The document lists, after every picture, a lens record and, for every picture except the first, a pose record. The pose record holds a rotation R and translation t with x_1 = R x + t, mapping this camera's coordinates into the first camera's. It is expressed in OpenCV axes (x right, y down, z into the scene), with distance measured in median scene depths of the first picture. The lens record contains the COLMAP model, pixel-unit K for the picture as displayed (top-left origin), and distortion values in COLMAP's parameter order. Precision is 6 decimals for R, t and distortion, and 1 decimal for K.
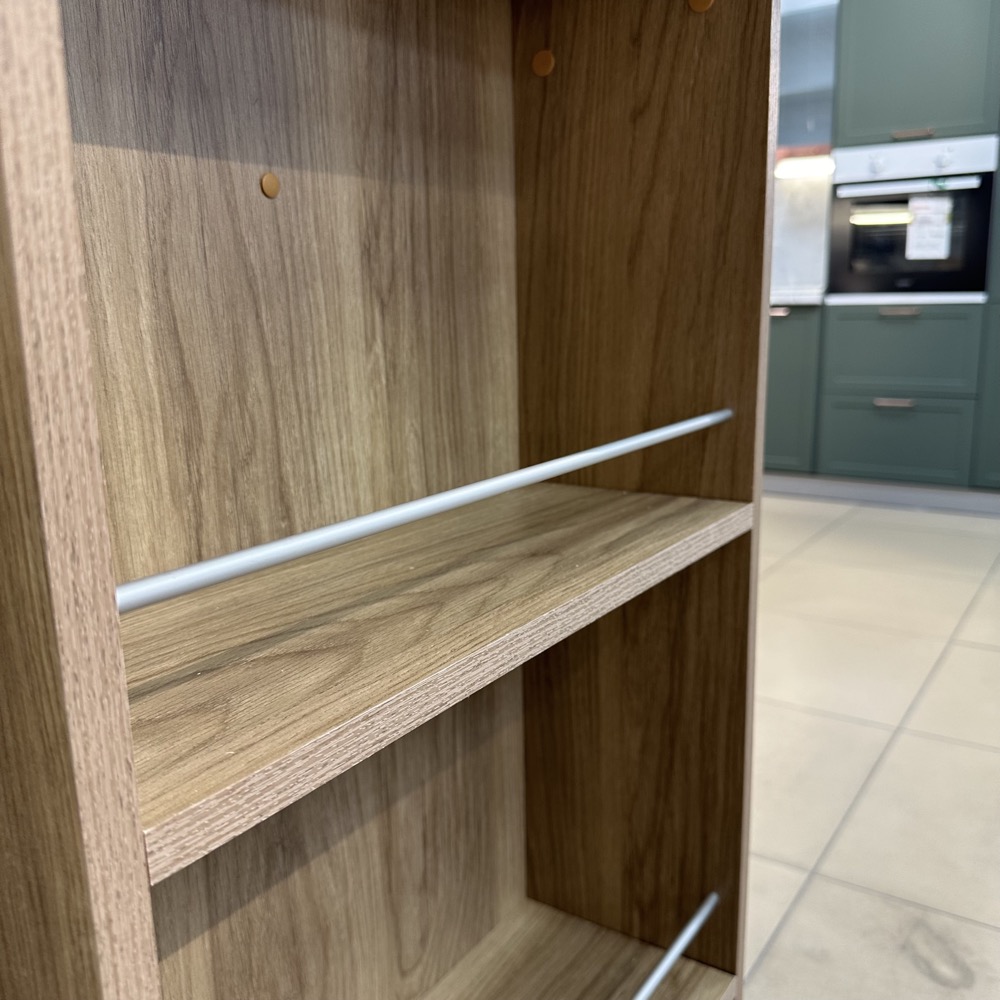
lens RADIAL K [[944.1, 0, 500.0], [0, 944.1, 500.0], [0, 0, 1]] dist [0.071726, -0.220845]
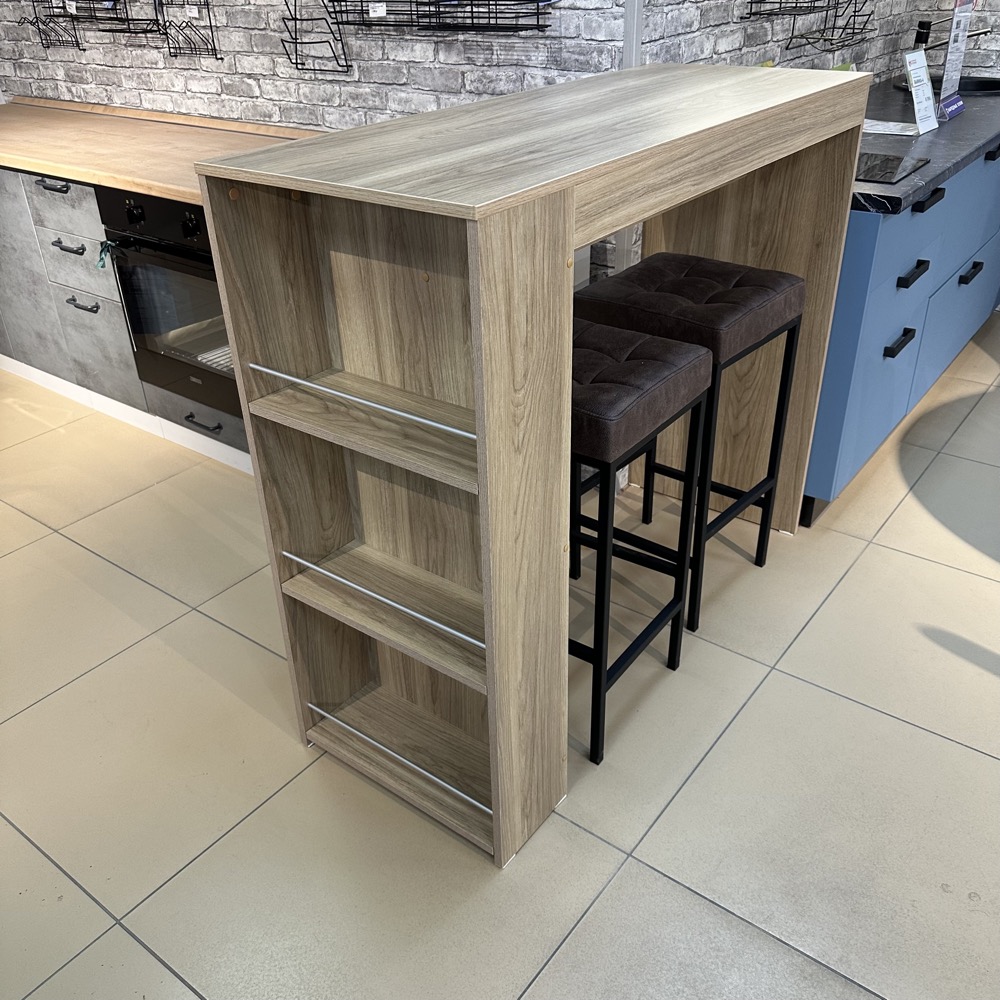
lens RADIAL K [[934.1, 0, 499.7], [0, 934.1, 516.7], [0, 0, 1]] dist [0.025687, -0.023602]
pose [[-0.044381, 0.543927, -0.837958, 2.393513], [-0.179368, 0.820816, 0.542299, -1.251716], [0.982780, 0.174371, 0.061134, 1.122676]]
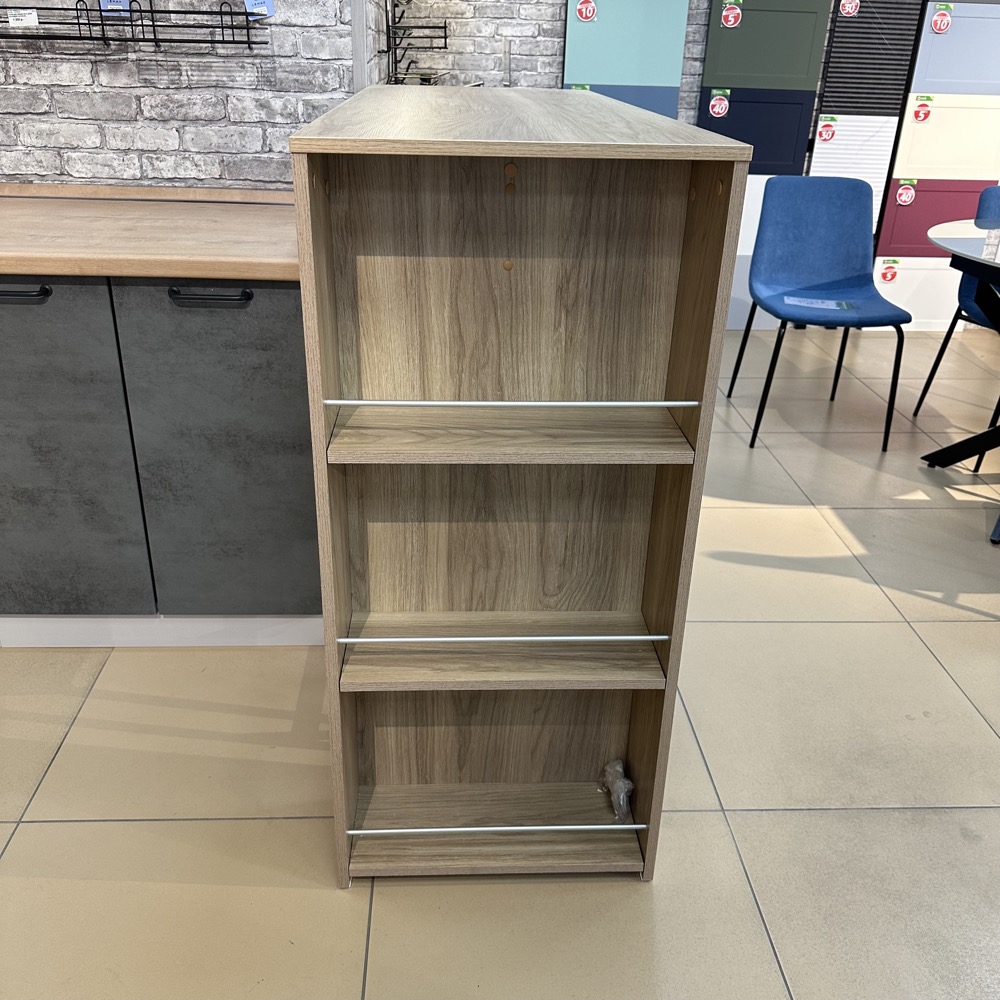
lens RADIAL K [[934.1, 0, 499.7], [0, 934.1, 516.7], [0, 0, 1]] dist [0.025687, -0.023602]
pose [[0.612091, 0.392371, -0.686578, 1.685400], [-0.201450, 0.916944, 0.344429, -0.552312], [0.764698, -0.072510, 0.640296, -0.666555]]
